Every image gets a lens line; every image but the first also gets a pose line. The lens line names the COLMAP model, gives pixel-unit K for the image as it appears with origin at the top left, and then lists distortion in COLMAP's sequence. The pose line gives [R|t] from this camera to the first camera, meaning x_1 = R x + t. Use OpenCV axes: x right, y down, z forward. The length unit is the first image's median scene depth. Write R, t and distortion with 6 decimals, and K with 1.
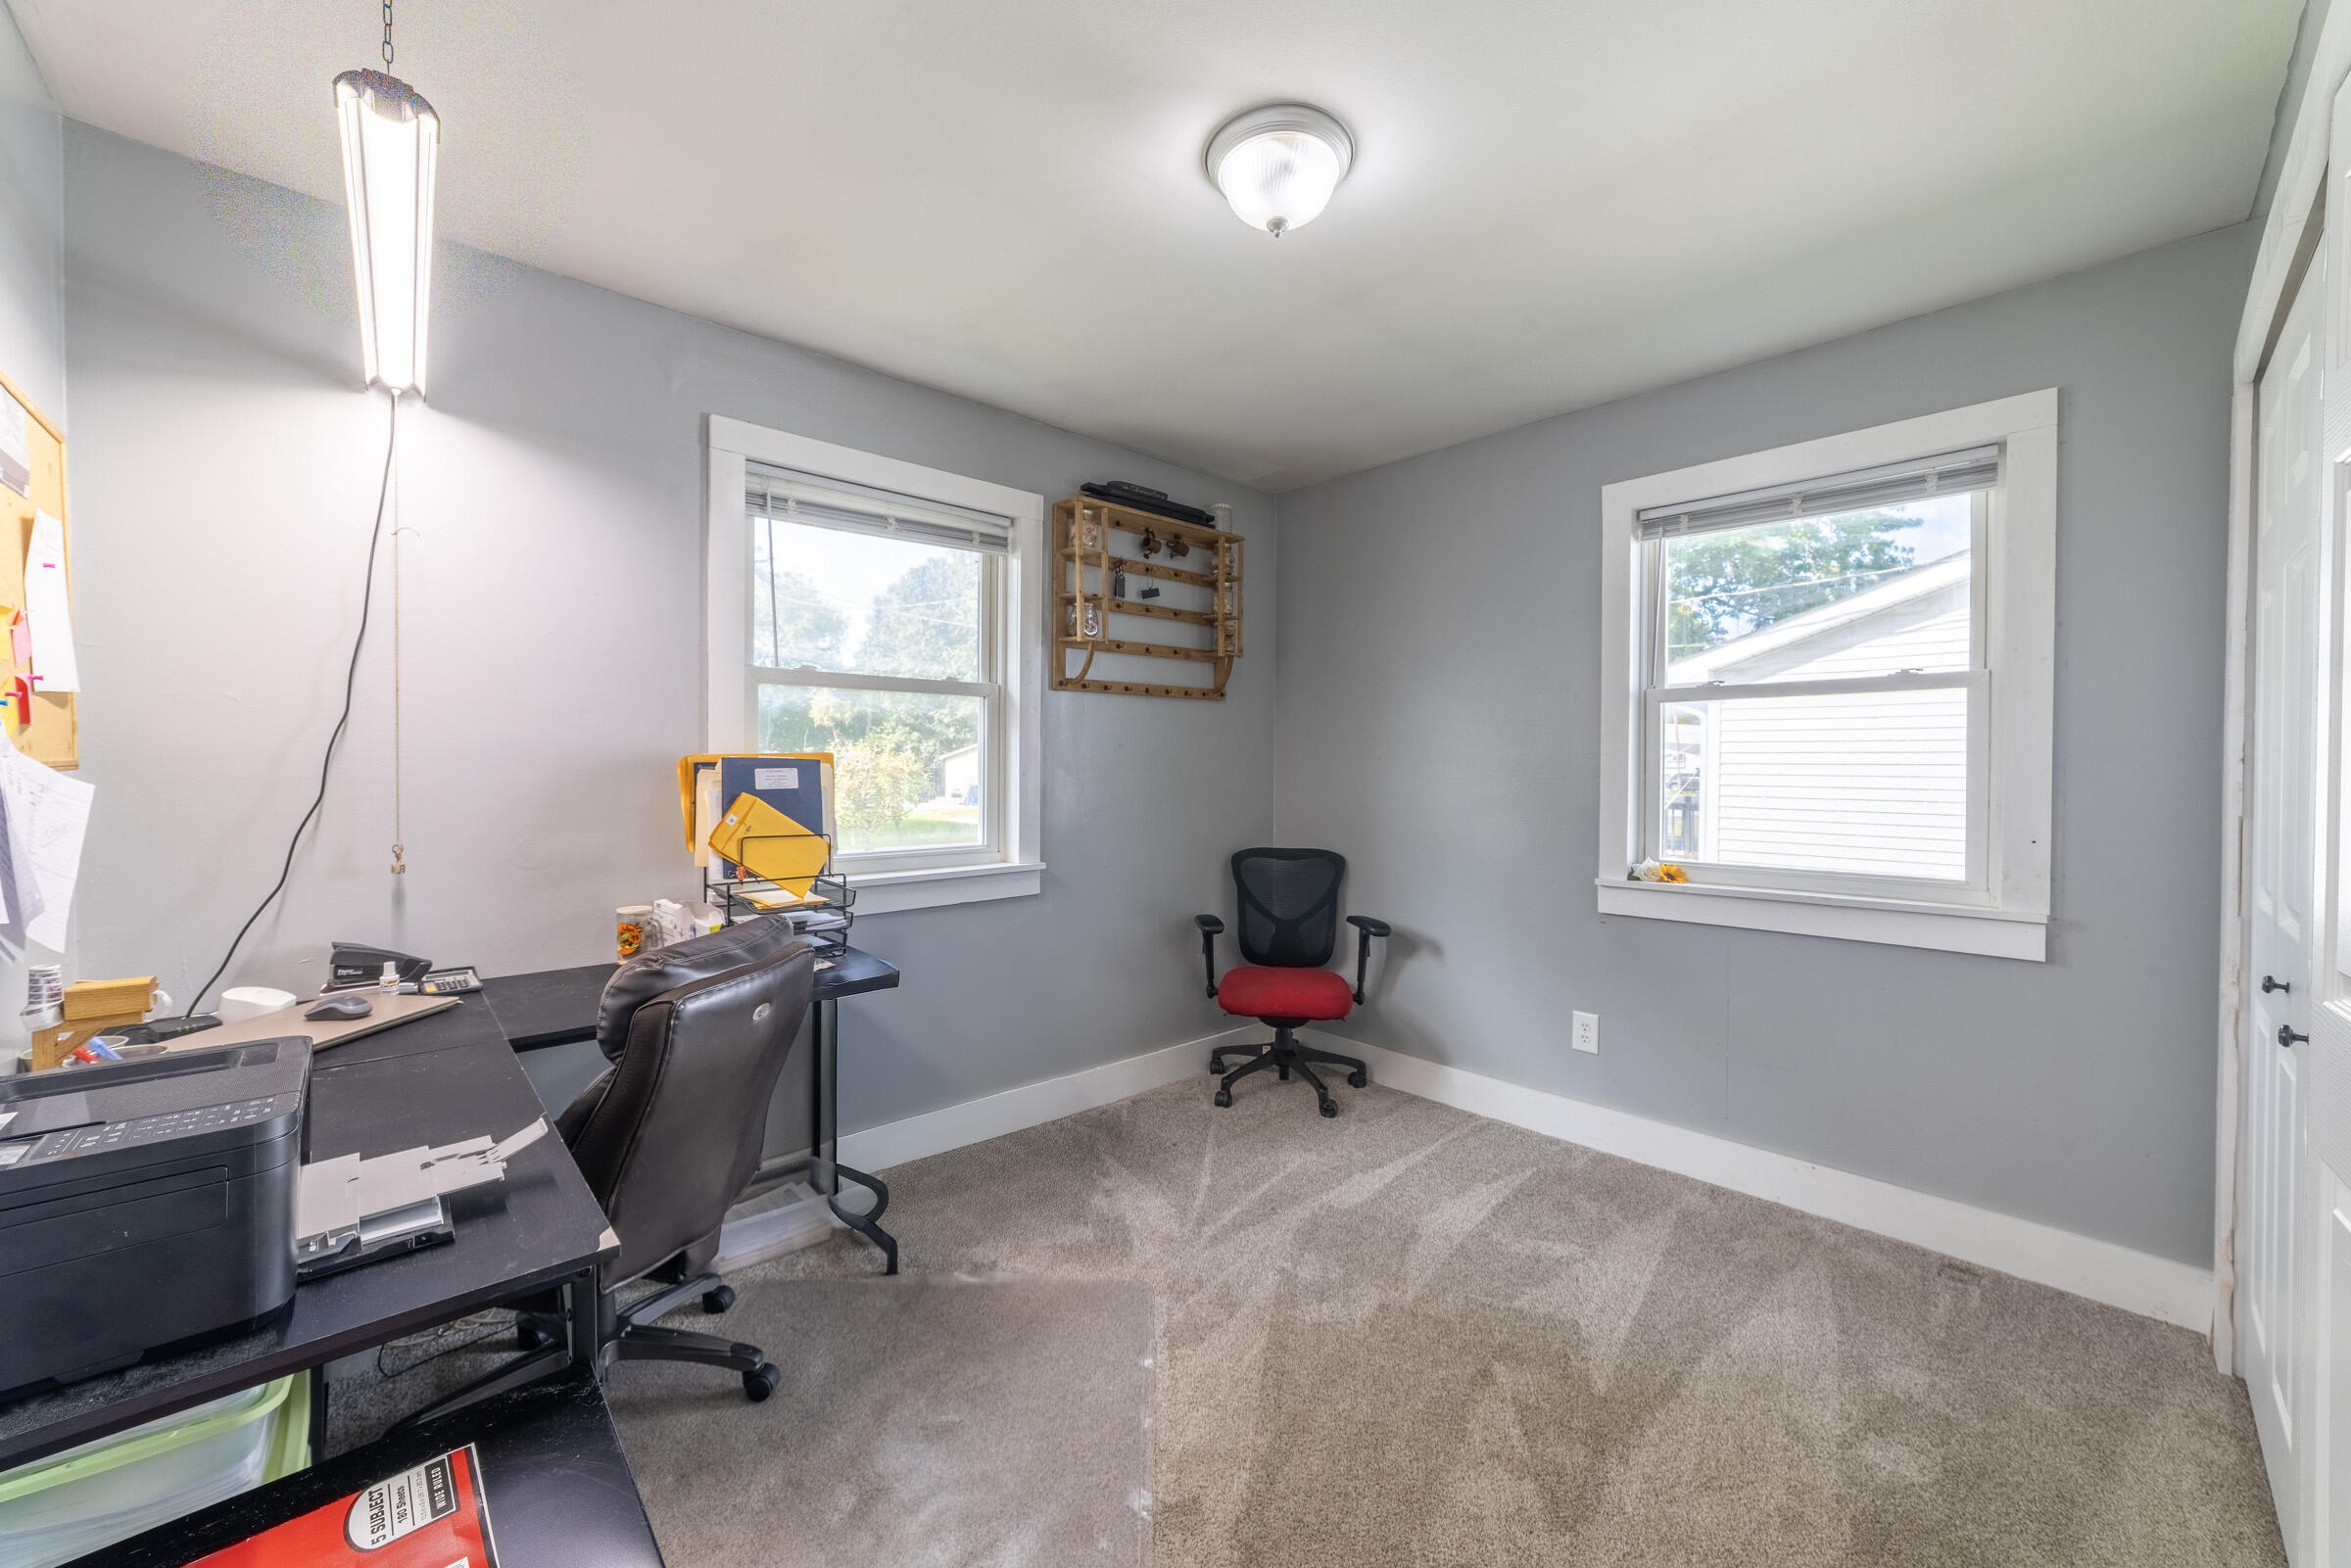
lens RADIAL K [[898.5, 0, 1166.2], [0, 898.5, 780.5], [0, 0, 1]] dist [-0.010484, 0.000227]
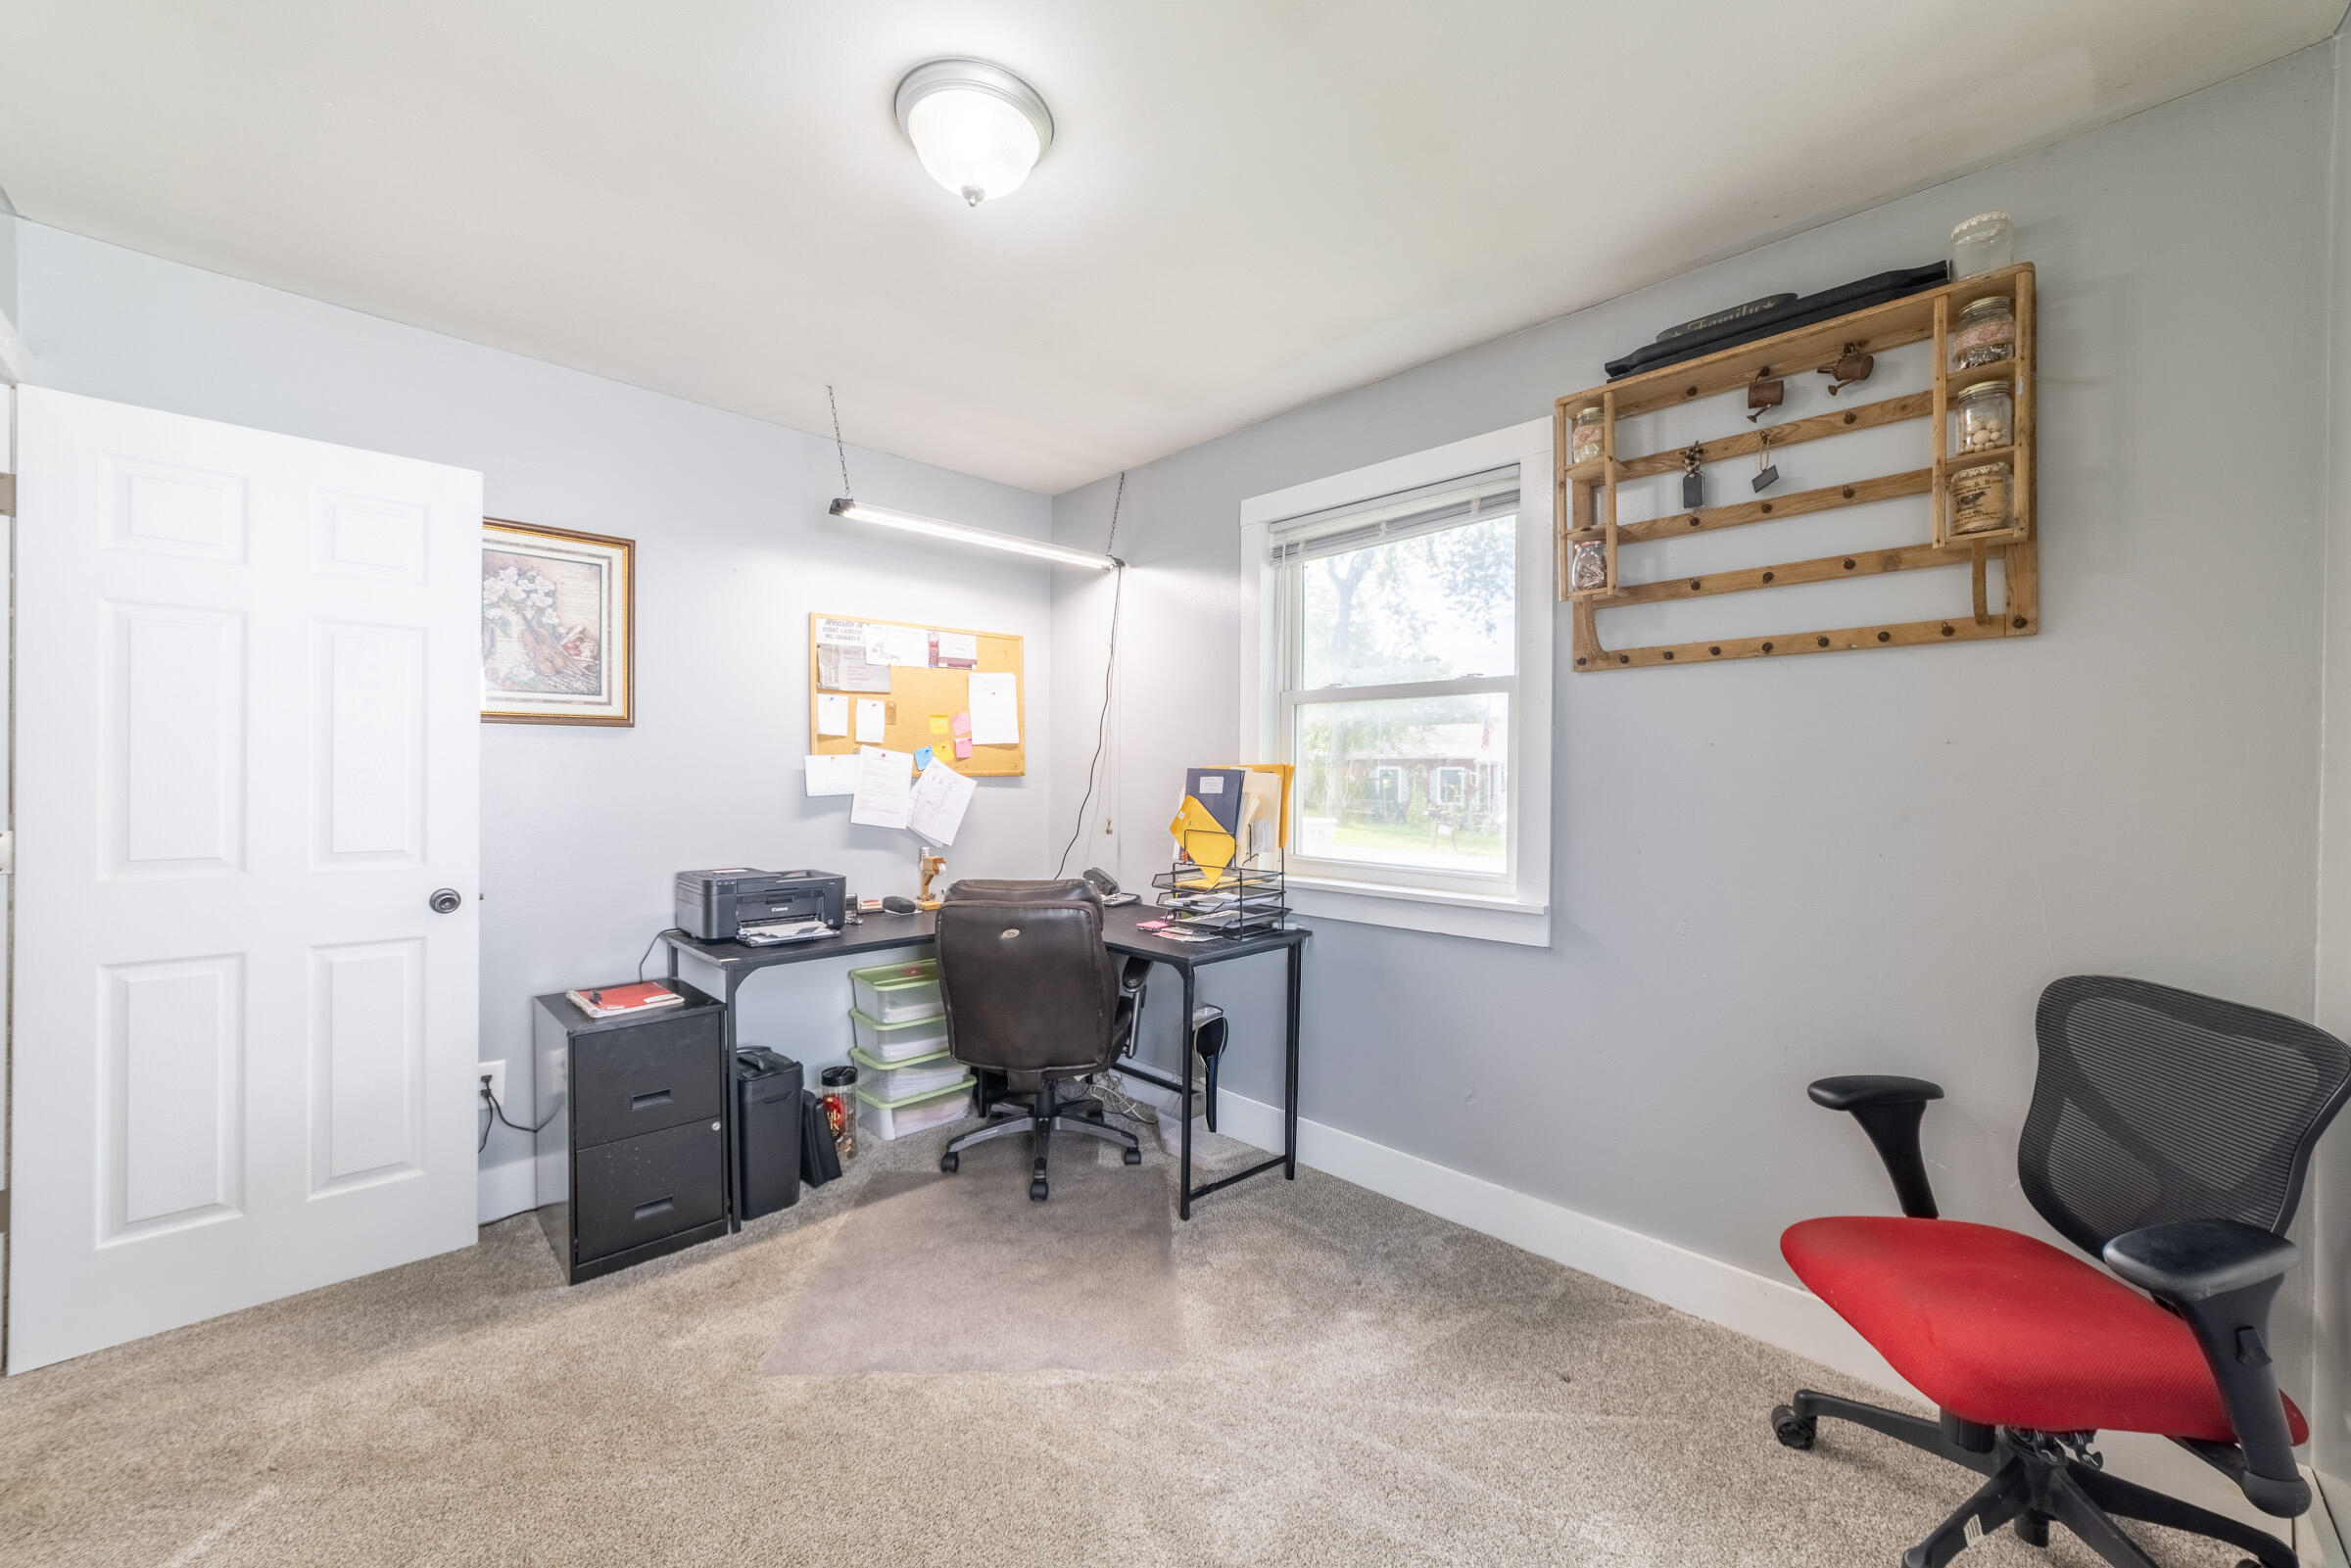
lens RADIAL K [[898.5, 0, 1178.1], [0, 898.5, 765.0], [0, 0, 1]] dist [-0.010484, 0.000227]
pose [[0.028860, 0.003233, -0.999578, 0.597052], [-0.009985, 0.999946, 0.002946, -0.024861], [0.999534, 0.009896, 0.028891, 0.665748]]
